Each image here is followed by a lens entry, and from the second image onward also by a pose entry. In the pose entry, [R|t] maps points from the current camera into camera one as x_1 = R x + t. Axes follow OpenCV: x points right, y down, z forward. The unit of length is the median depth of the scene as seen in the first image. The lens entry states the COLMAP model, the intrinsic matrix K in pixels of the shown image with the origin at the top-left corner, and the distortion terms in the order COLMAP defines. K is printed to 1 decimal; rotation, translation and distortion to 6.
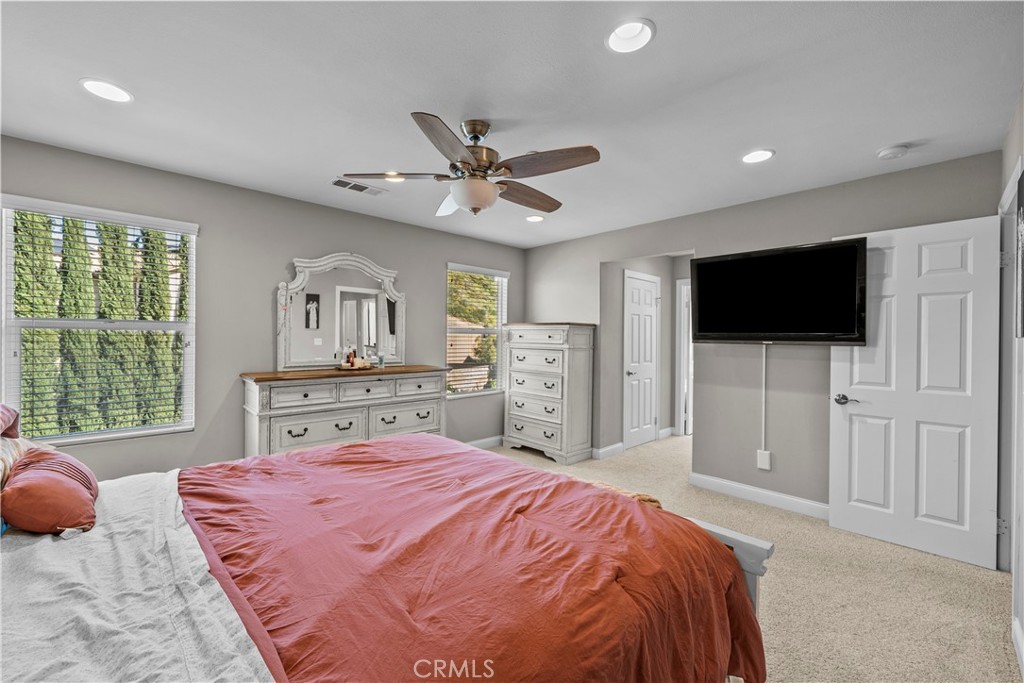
lens RADIAL K [[429.6, 0, 511.9], [0, 429.6, 340.6], [0, 0, 1]] dist [0.000343, -0.000195]
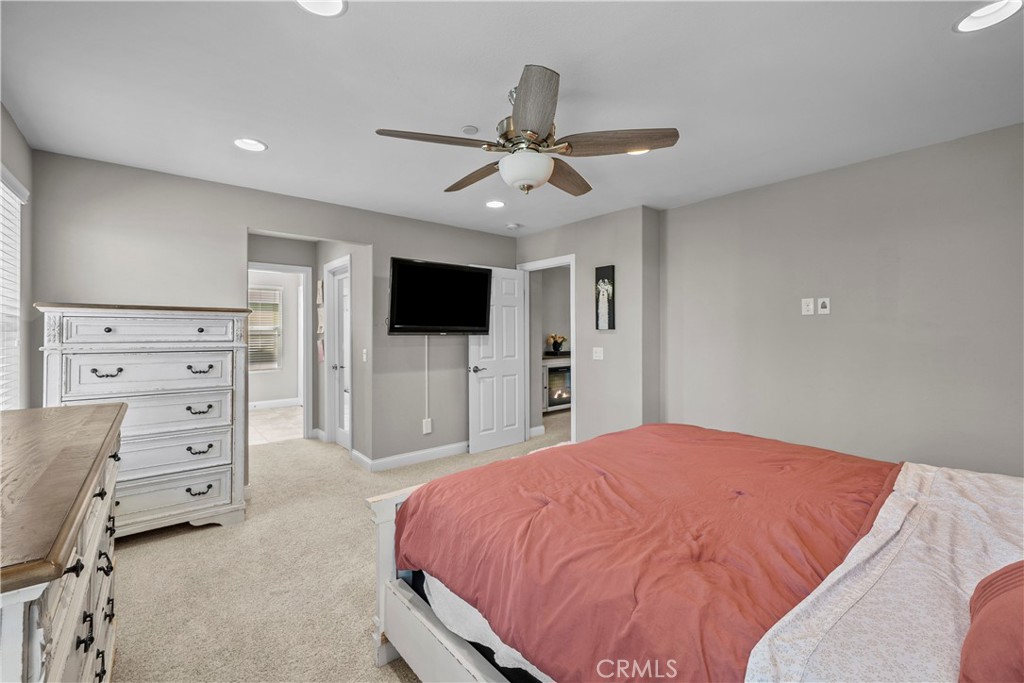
lens RADIAL K [[429.6, 0, 513.8], [0, 429.6, 324.0], [0, 0, 1]] dist [0.000343, -0.000195]
pose [[0.037092, 0.004597, 0.999301, -0.820631], [0.004149, 0.999980, -0.004754, -0.020929], [-0.999303, 0.004322, 0.037072, 0.844574]]
